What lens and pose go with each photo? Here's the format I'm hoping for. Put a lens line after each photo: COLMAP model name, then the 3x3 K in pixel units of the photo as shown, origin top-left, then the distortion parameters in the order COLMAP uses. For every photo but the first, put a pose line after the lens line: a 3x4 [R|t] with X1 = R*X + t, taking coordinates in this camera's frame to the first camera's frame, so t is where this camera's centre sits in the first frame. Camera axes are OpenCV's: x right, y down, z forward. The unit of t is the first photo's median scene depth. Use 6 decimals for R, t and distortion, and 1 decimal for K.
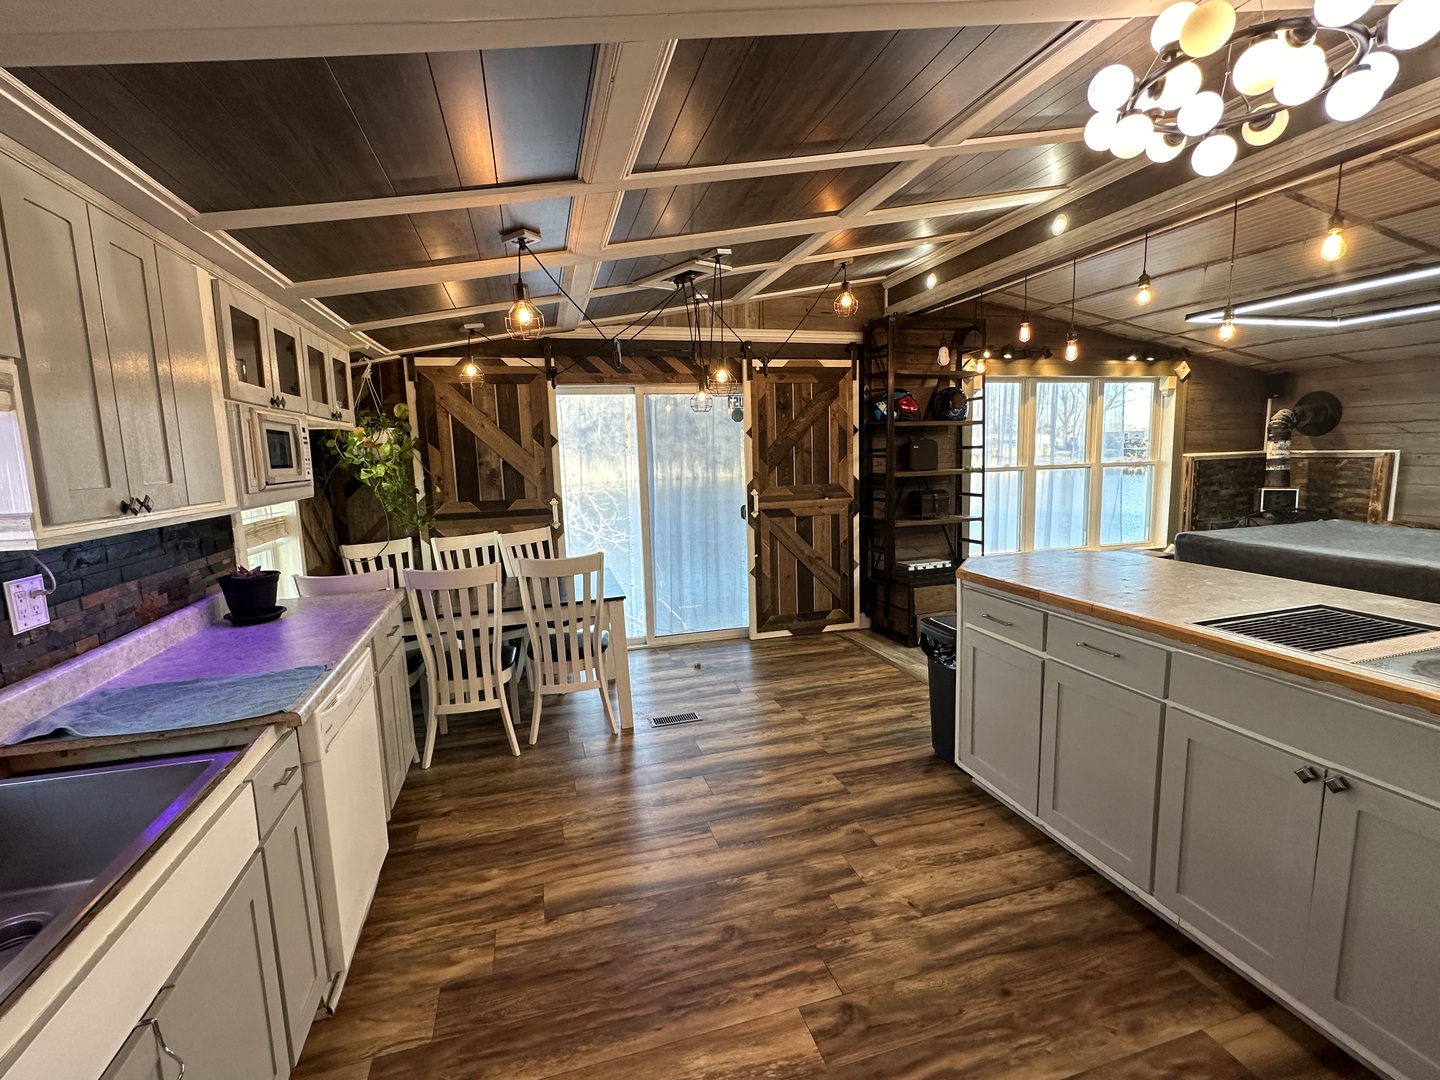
lens RADIAL K [[663.4, 0, 722.8], [0, 663.4, 536.3], [0, 0, 1]] dist [-0.007963, 0.000178]
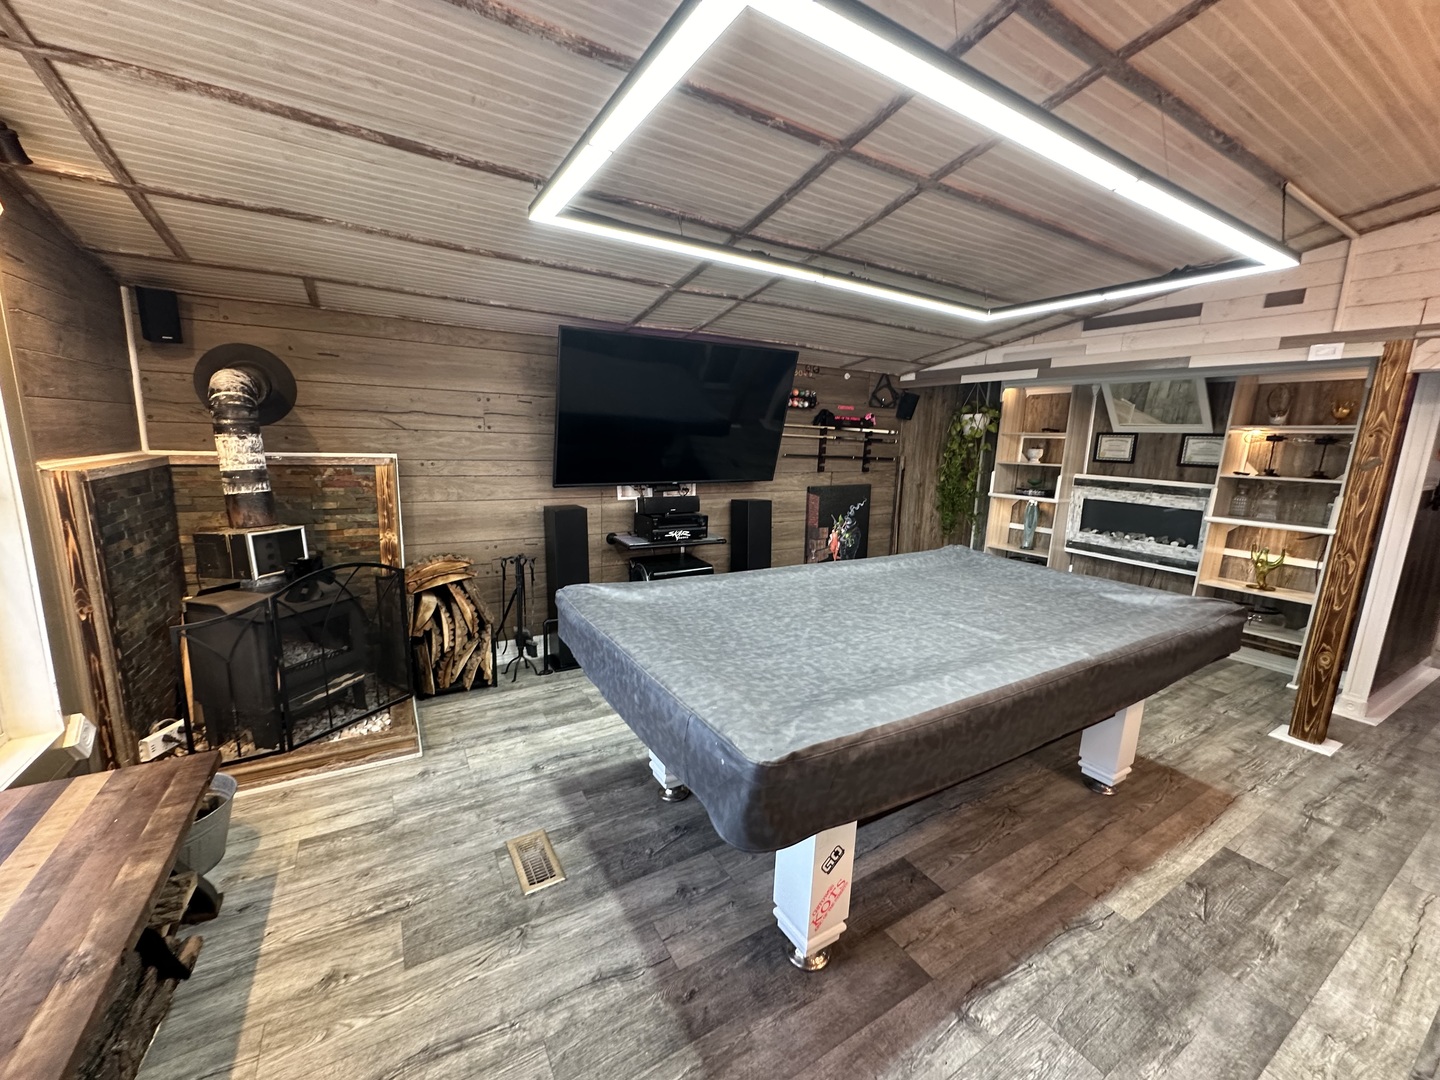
lens RADIAL K [[572.4, 0, 720.0], [0, 572.4, 541.5], [0, 0, 1]] dist [-0.004954, 0.001126]
pose [[-0.250014, -0.154073, 0.955905, 0.376083], [0.098639, 0.978069, 0.183444, -0.124562], [-0.963205, 0.140153, -0.229333, 0.870881]]
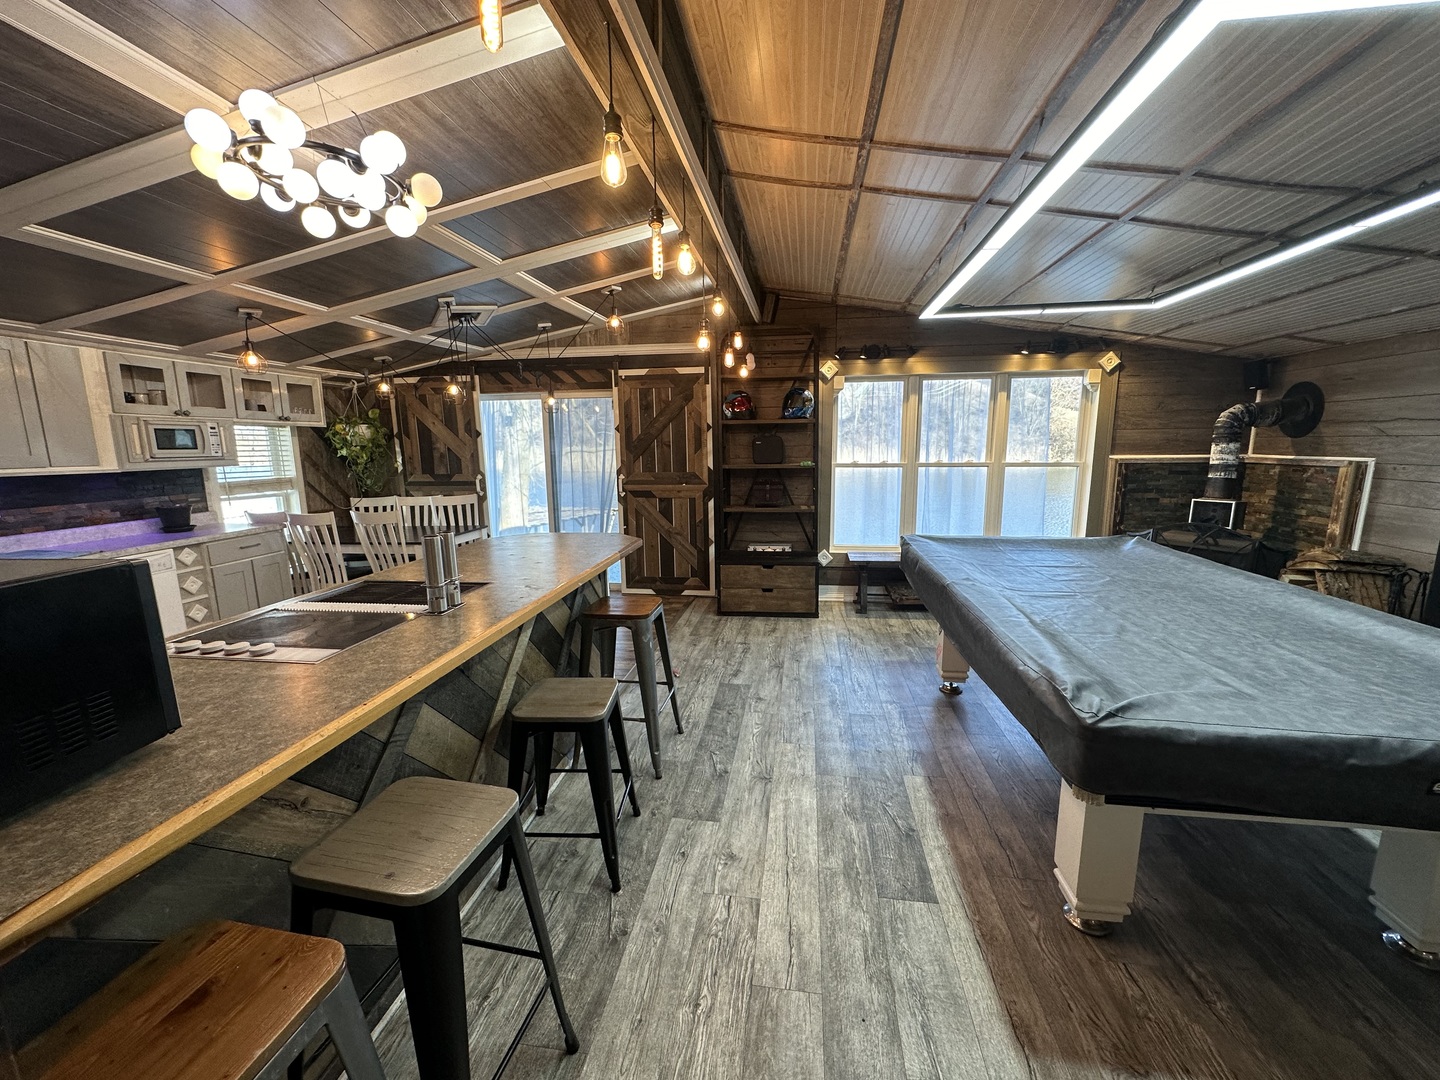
lens RADIAL K [[572.4, 0, 726.3], [0, 572.4, 539.7], [0, 0, 1]] dist [-0.004954, 0.001126]
pose [[0.909860, 0.088050, -0.405466, 0.652944], [-0.068776, 0.995710, 0.061895, -0.026776], [0.409177, -0.028429, 0.912012, 0.084120]]
